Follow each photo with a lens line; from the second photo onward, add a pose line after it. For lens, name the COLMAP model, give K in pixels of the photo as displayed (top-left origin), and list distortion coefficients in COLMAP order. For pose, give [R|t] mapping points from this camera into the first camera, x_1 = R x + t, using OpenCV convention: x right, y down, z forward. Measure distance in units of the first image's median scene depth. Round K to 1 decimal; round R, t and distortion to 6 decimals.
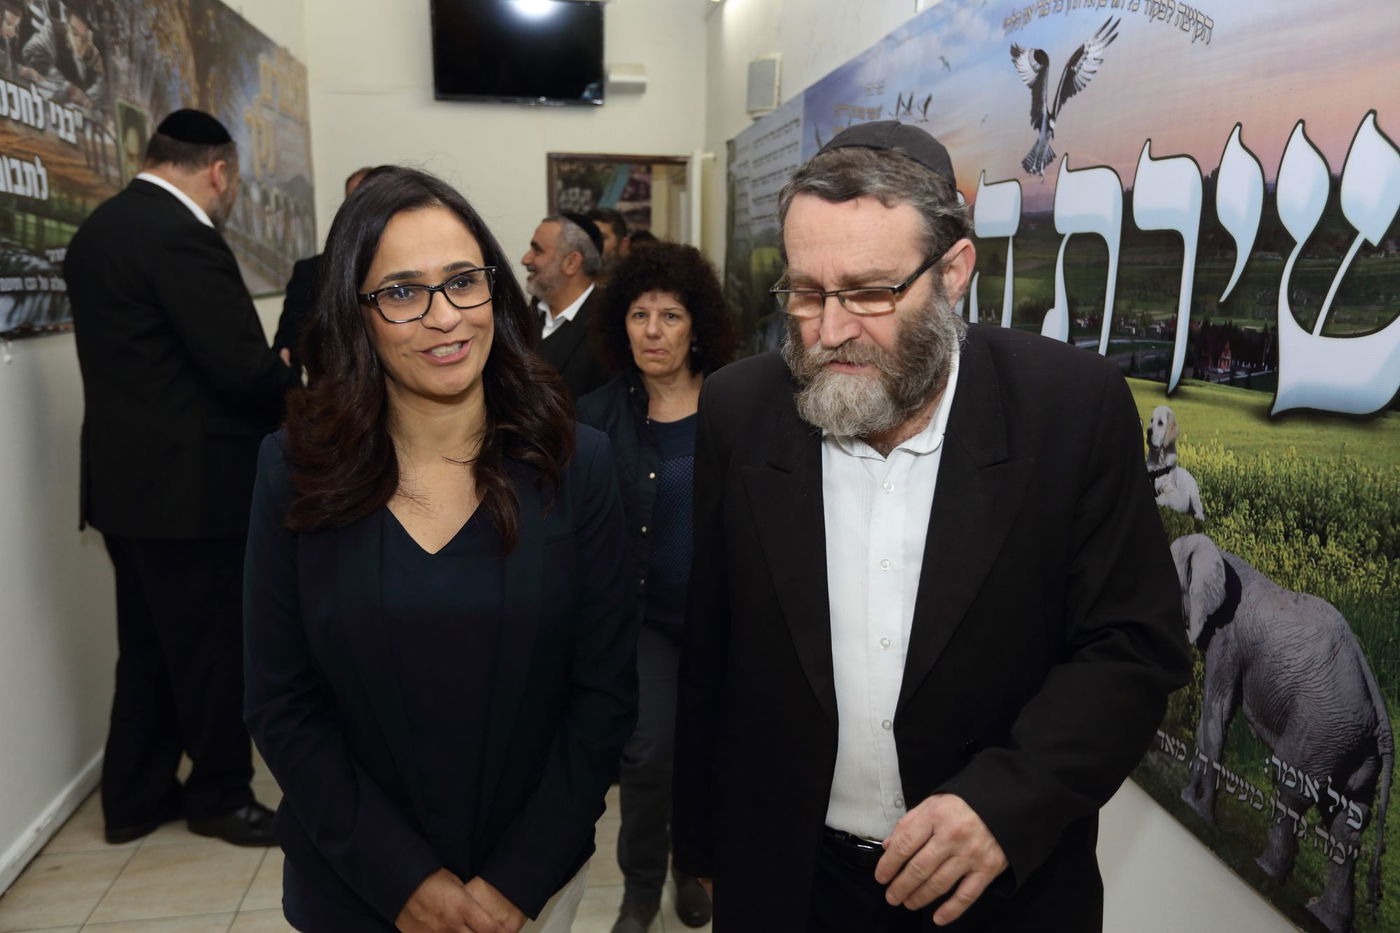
lens RADIAL K [[1162.9, 0, 705.1], [0, 1162.9, 465.9], [0, 0, 1]] dist [-0.005351, 0.097242]
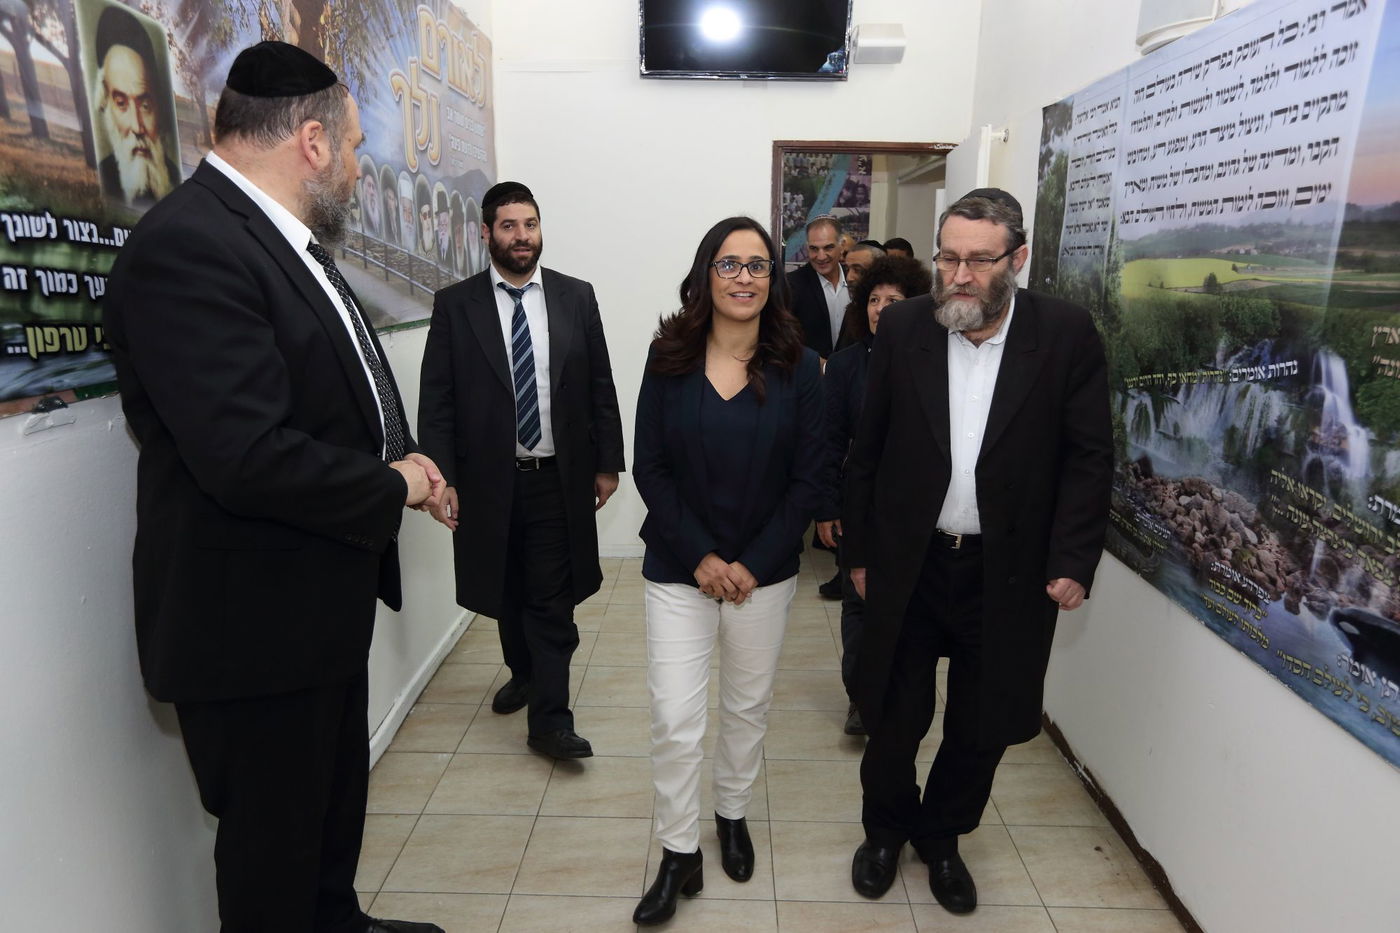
lens RADIAL K [[932.0, 0, 694.2], [0, 932.0, 468.1], [0, 0, 1]] dist [-0.024915, 0.044114]
pose [[0.987488, 0.032732, -0.154259, -0.099318], [-0.027025, 0.998876, 0.038946, -0.077360], [0.155360, -0.034289, 0.987263, 0.408396]]
